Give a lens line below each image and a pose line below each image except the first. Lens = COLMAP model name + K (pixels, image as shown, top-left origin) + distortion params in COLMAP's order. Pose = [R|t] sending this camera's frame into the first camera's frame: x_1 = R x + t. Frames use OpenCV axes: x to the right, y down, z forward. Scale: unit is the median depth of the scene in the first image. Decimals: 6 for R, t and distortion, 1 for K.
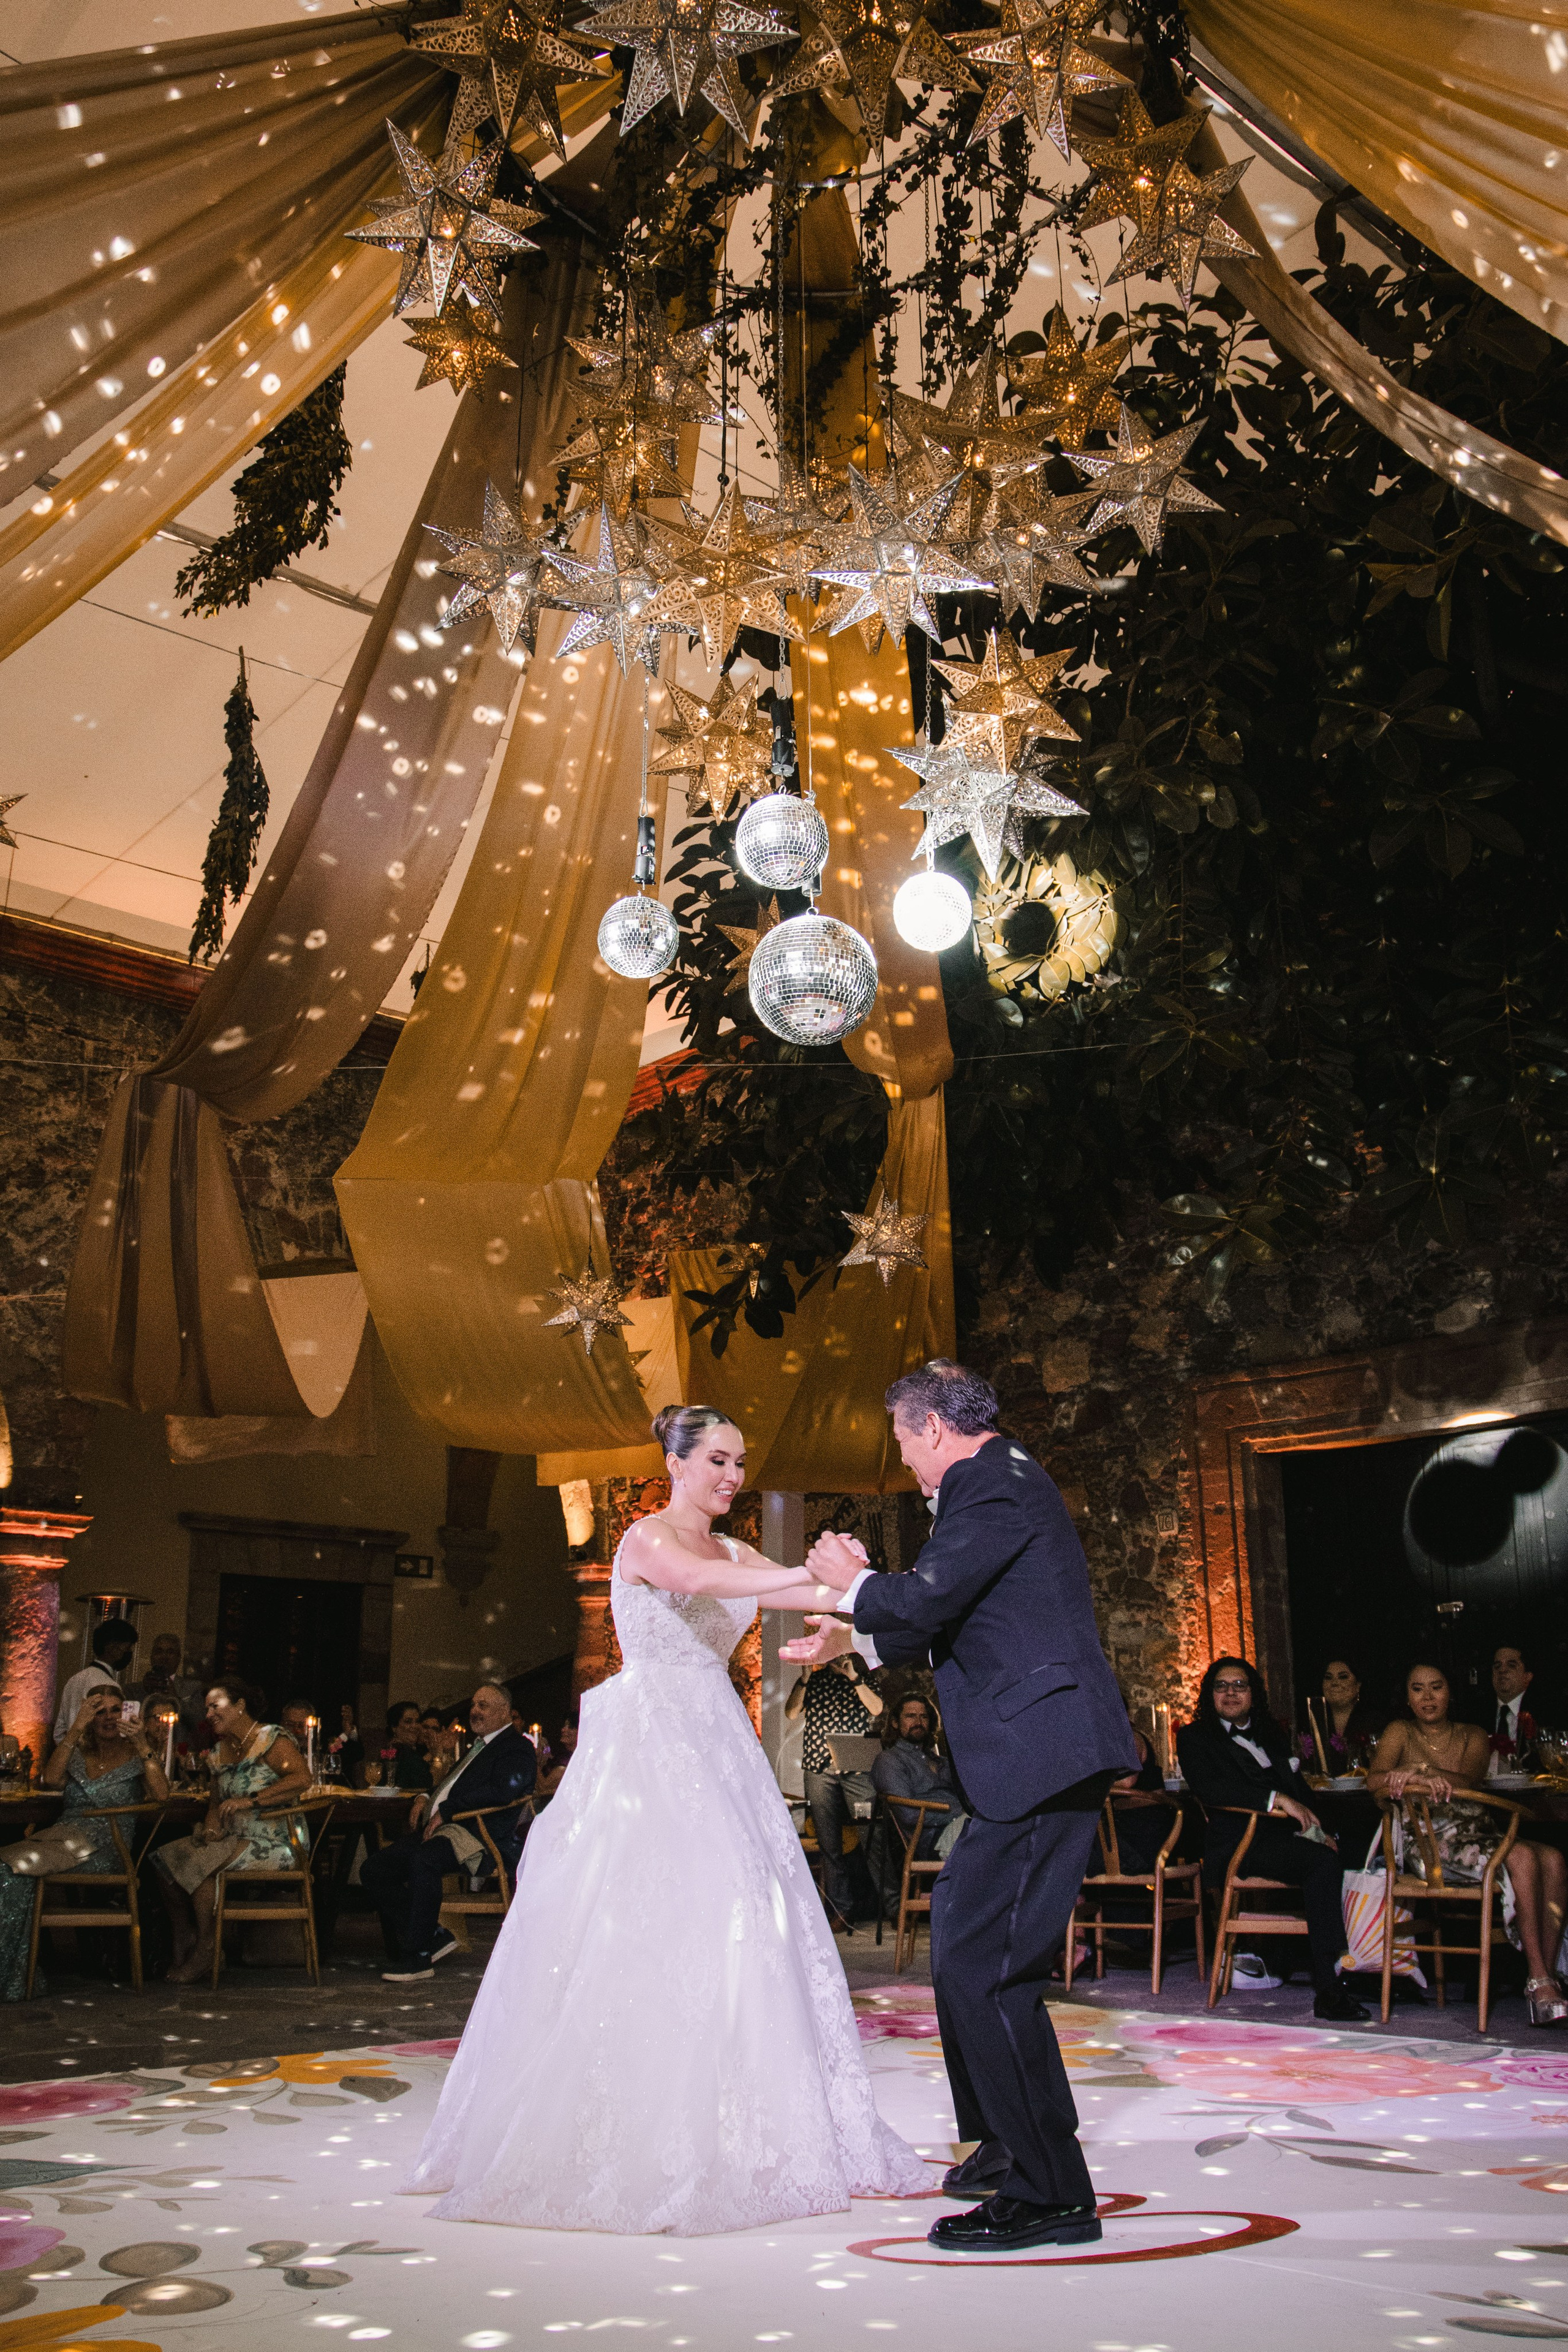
lens RADIAL K [[1940.8, 0, 790.5], [0, 1940.8, 1177.0], [0, 0, 1]] dist [-0.120620, 0.071748]
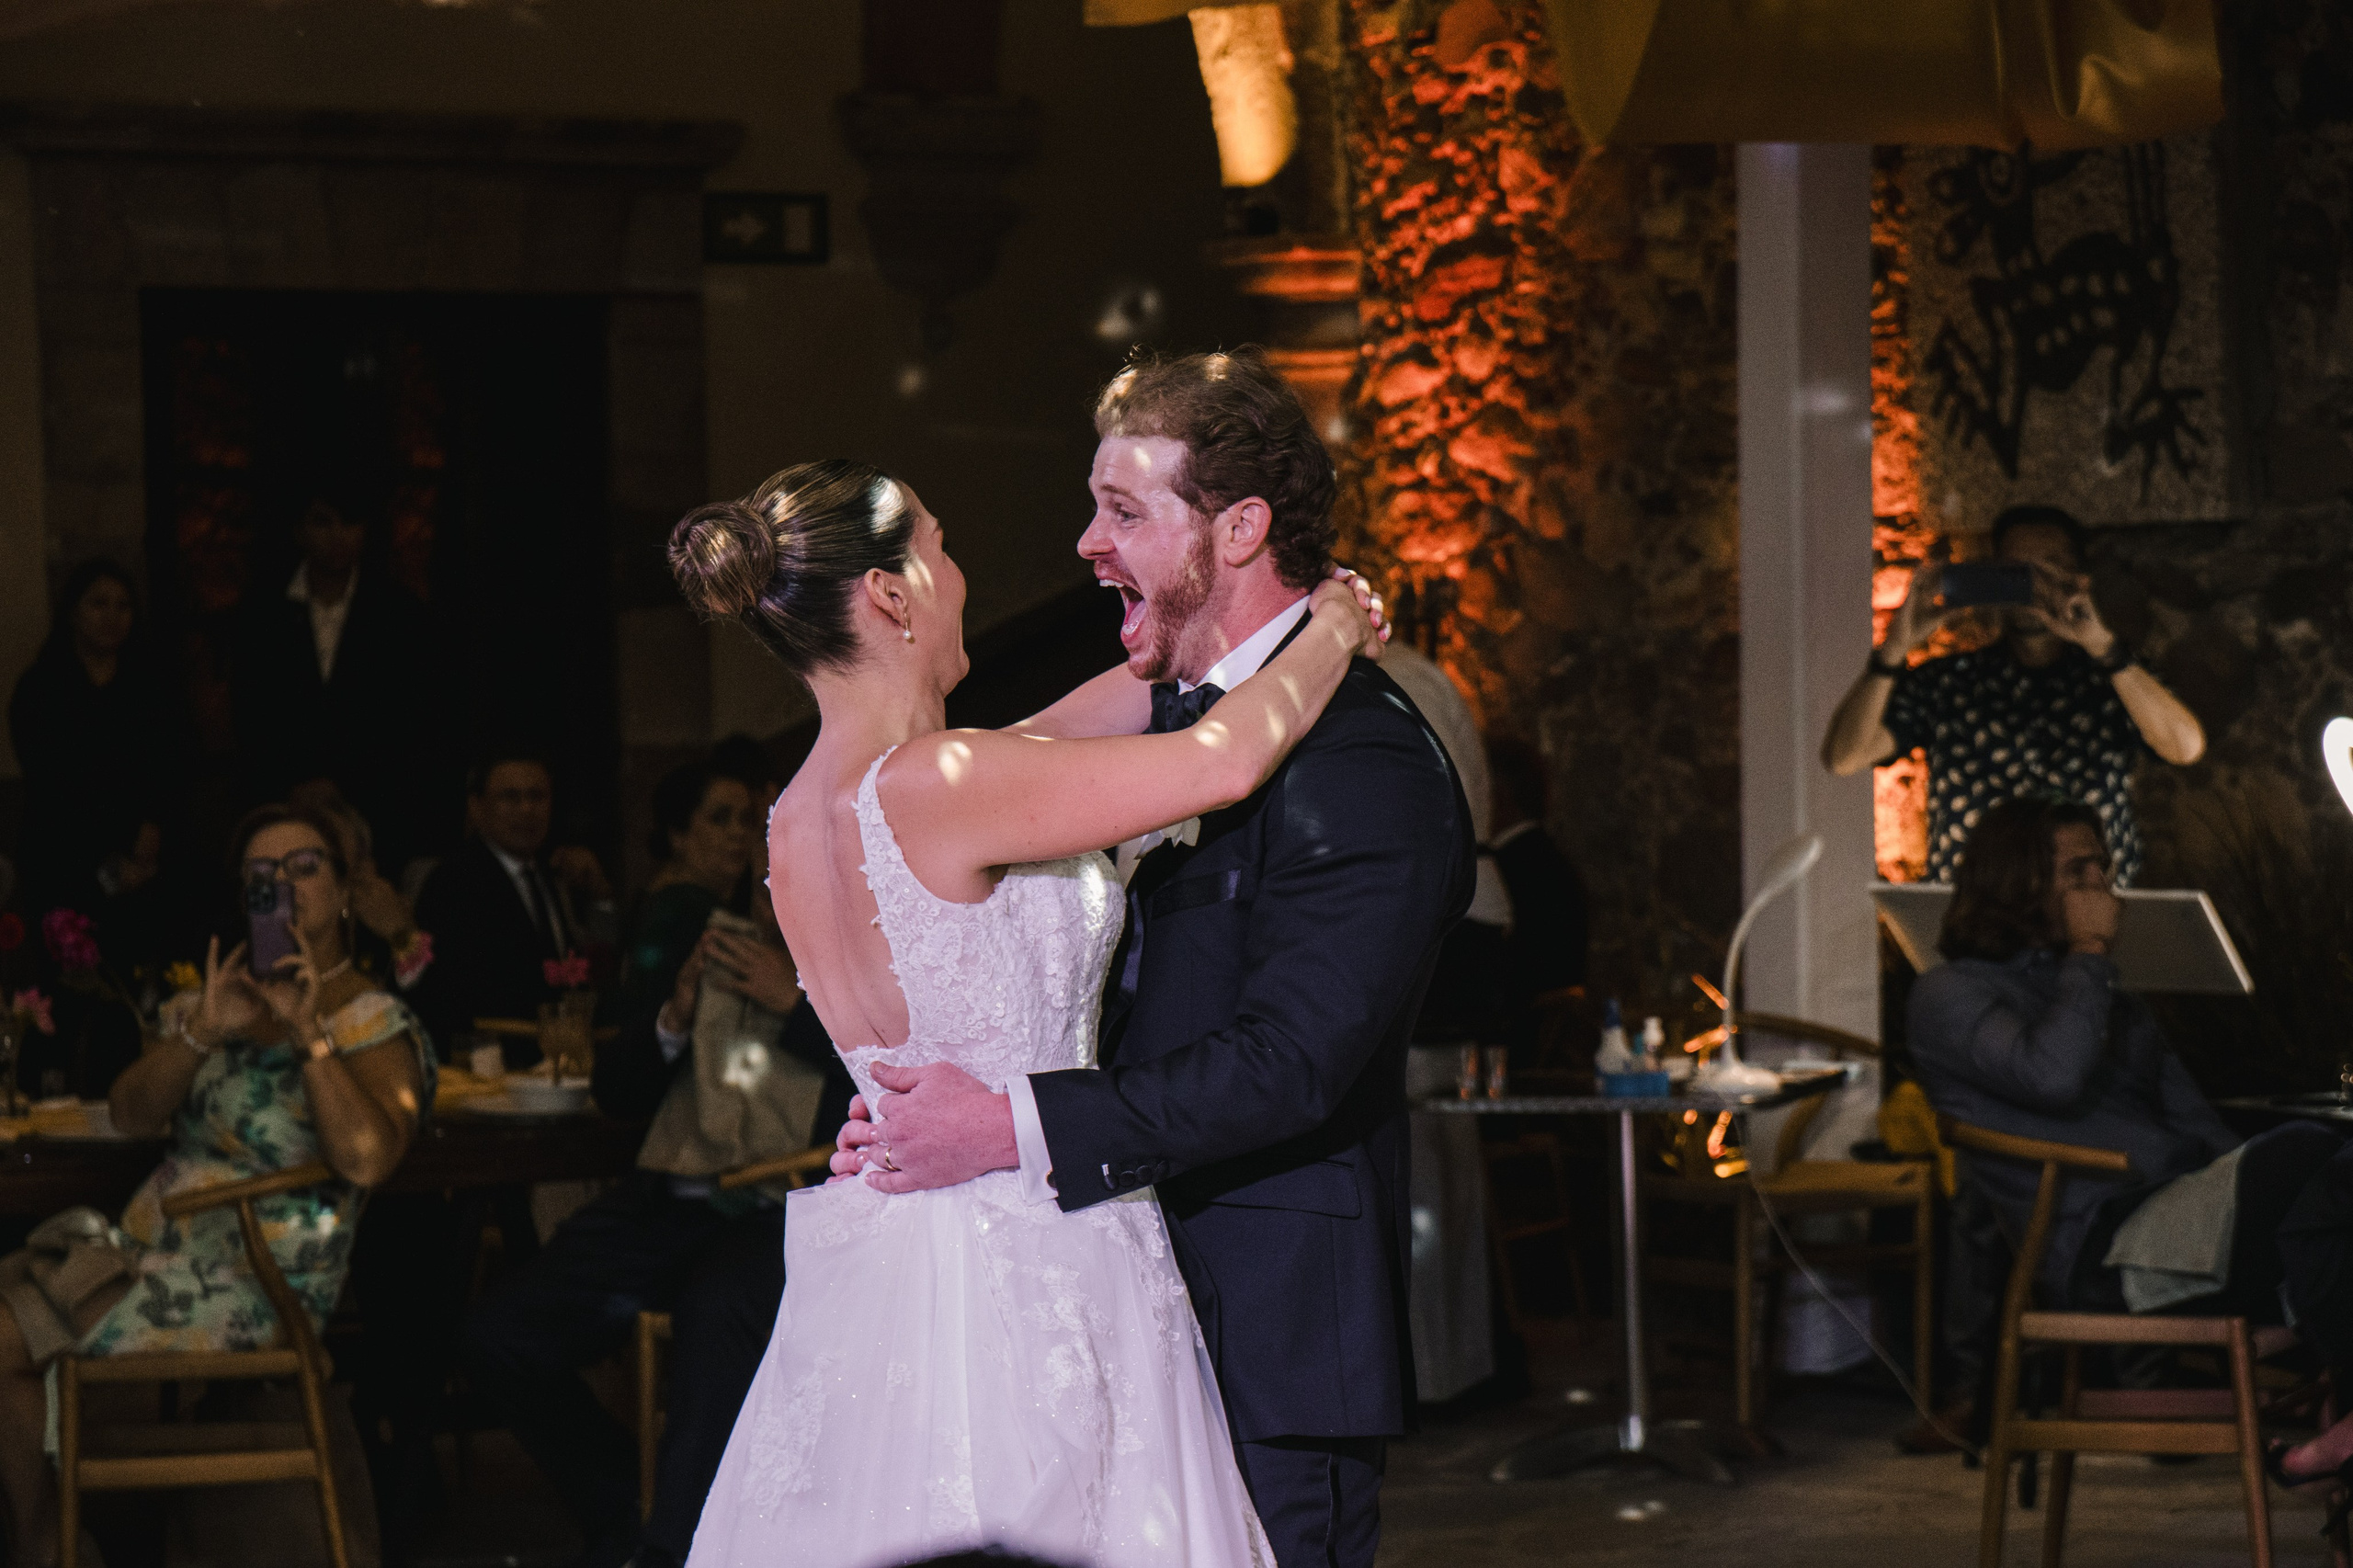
lens RADIAL K [[7764.5, 0, 1163.2], [0, 7764.5, 784.3], [0, 0, 1]] dist [0.952372, 0.000000]
pose [[0.979449, -0.009310, -0.201479, 0.127449], [0.076596, 0.941267, 0.328861, -0.131692], [0.186584, -0.337535, 0.922636, -0.187688]]
